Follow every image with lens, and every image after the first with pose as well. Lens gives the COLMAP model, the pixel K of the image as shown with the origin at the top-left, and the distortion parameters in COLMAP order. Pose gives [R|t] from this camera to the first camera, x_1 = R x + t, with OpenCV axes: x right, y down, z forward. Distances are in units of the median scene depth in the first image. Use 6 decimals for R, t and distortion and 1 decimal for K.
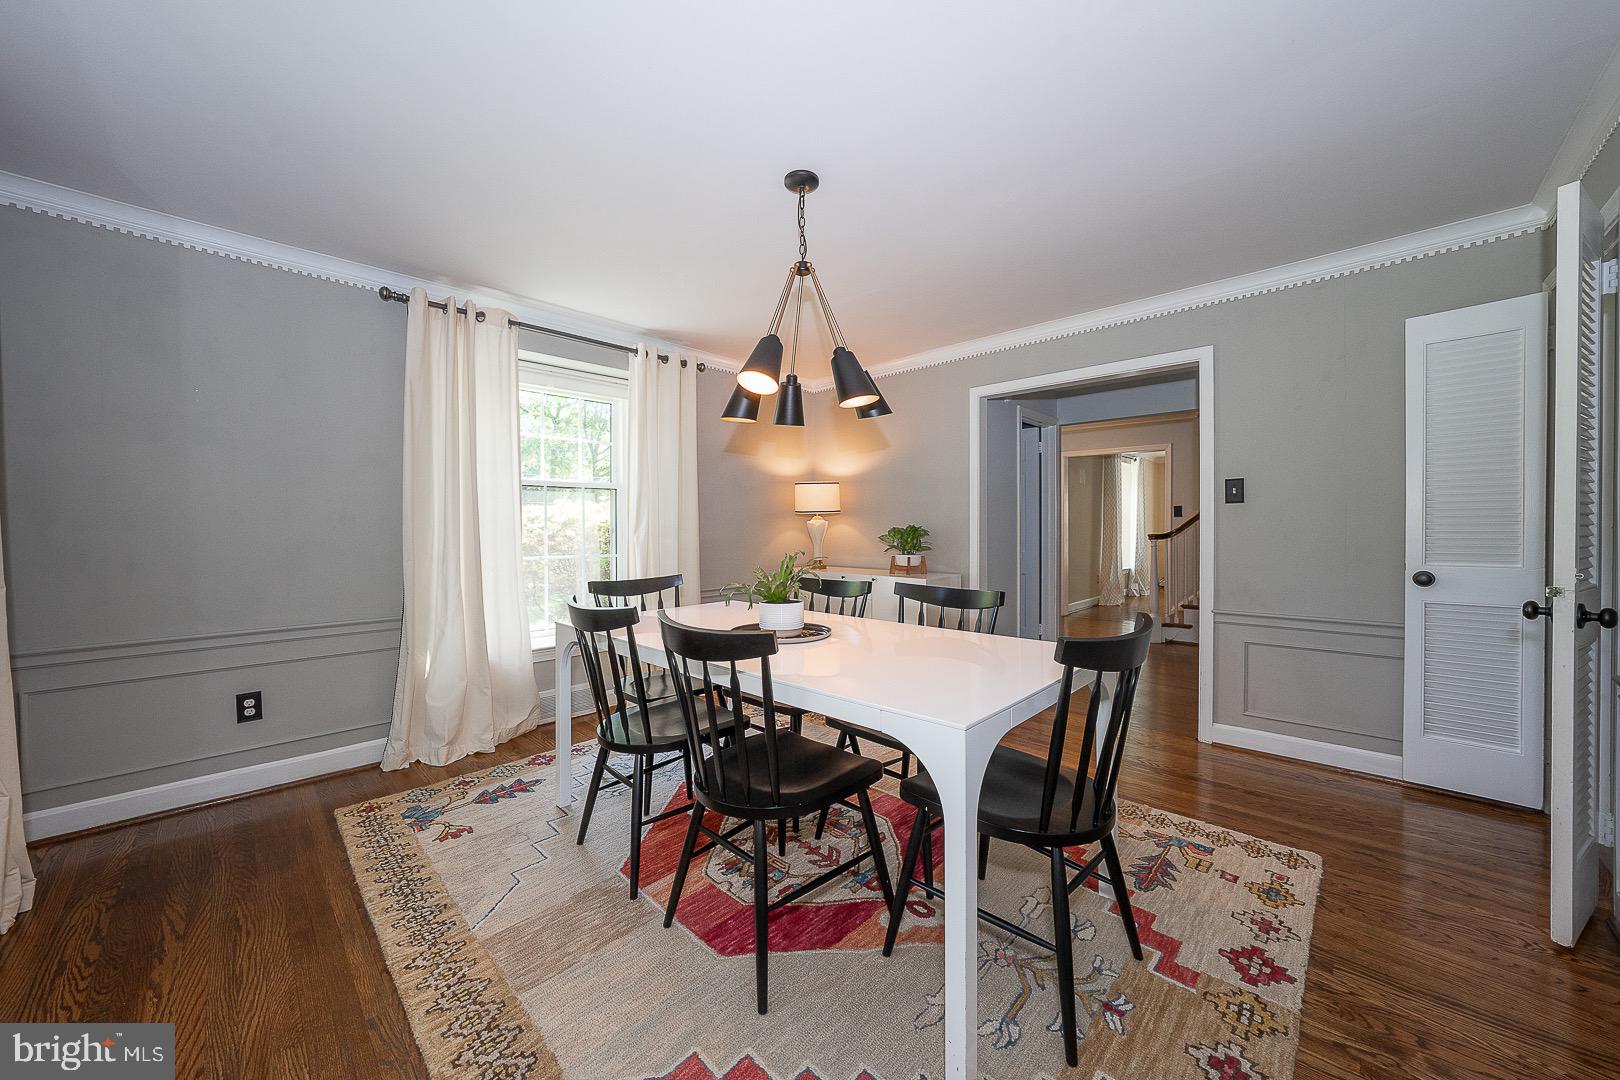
lens RADIAL K [[593.5, 0, 810.0], [0, 593.5, 540.0], [0, 0, 1]] dist [-0.002079, -0.000026]
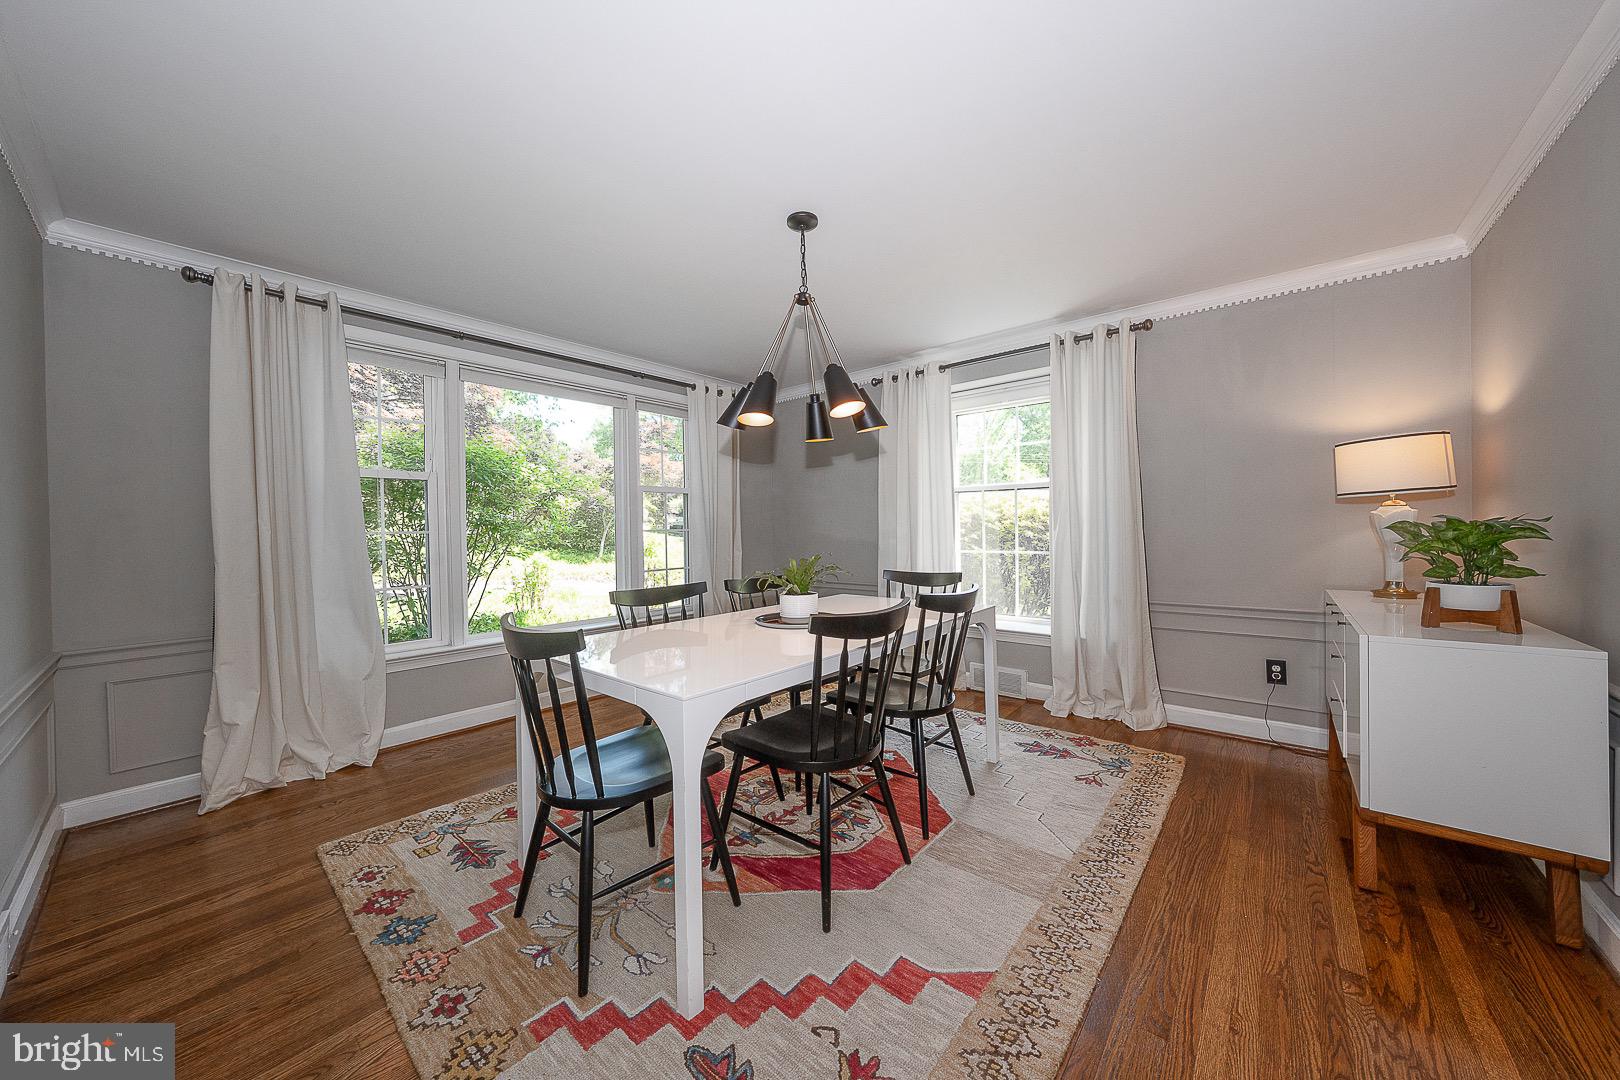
lens RADIAL K [[550.0, 0, 810.0], [0, 550.0, 540.0], [0, 0, 1]] dist [-0.015624, 0.000428]
pose [[0.054810, 0.029169, -0.998071, 1.128613], [-0.002308, 0.999574, 0.029086, -0.036949], [0.998494, 0.000710, 0.054854, 1.045653]]
